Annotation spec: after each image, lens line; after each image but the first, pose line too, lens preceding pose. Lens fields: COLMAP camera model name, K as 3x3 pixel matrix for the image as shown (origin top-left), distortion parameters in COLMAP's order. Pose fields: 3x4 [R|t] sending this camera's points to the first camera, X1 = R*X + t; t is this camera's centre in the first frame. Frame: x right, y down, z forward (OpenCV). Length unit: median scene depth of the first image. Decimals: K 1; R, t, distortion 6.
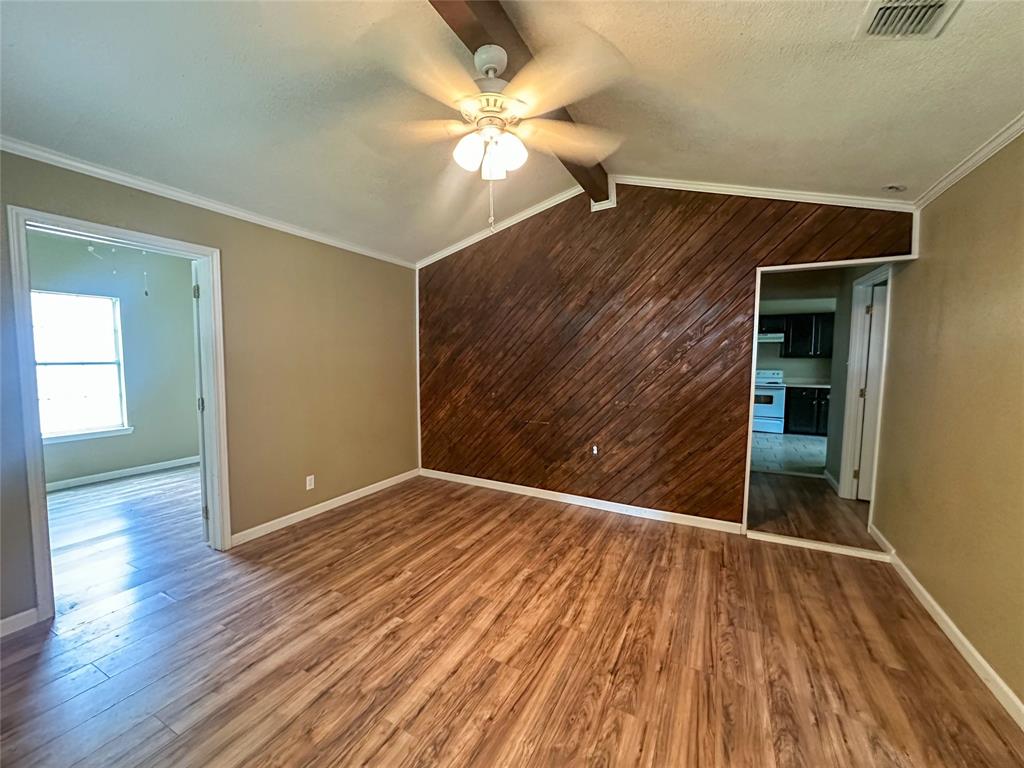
lens RADIAL K [[413.1, 0, 511.6], [0, 413.1, 384.6], [0, 0, 1]] dist [-0.002575, -0.000061]
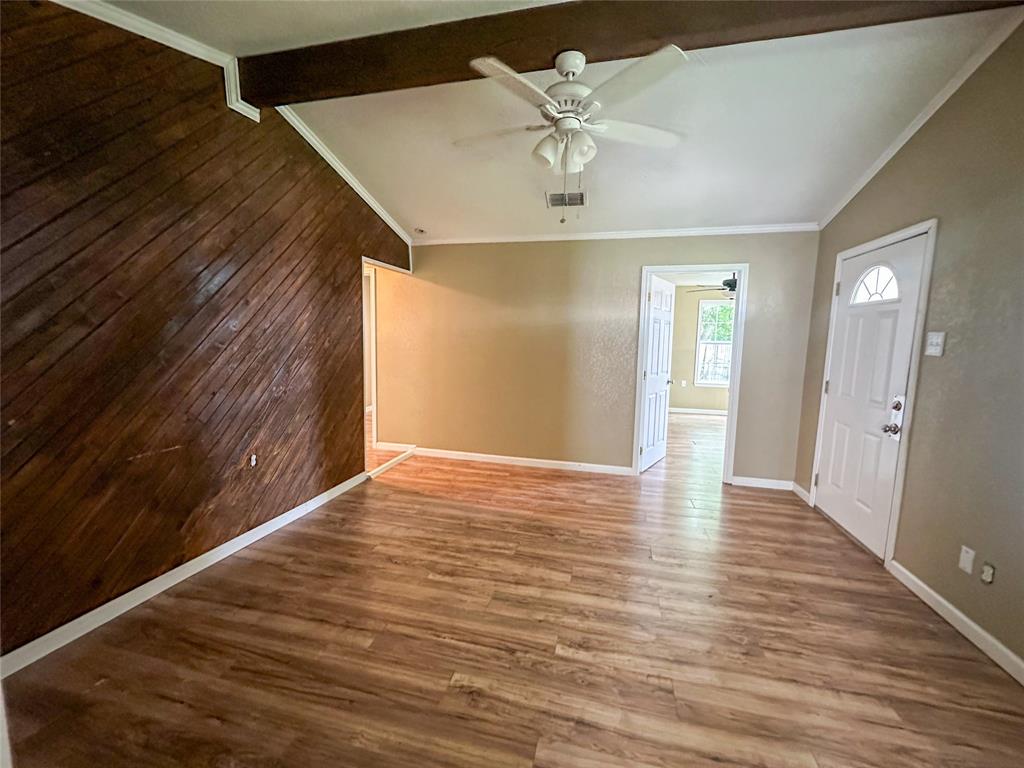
lens RADIAL K [[413.1, 0, 510.4], [0, 413.1, 385.8], [0, 0, 1]] dist [-0.002575, -0.000061]
pose [[-0.233385, -0.125231, 0.964287, -0.885732], [0.048644, 0.988927, 0.140204, -0.074223], [-0.971167, 0.079628, -0.224709, 1.107174]]
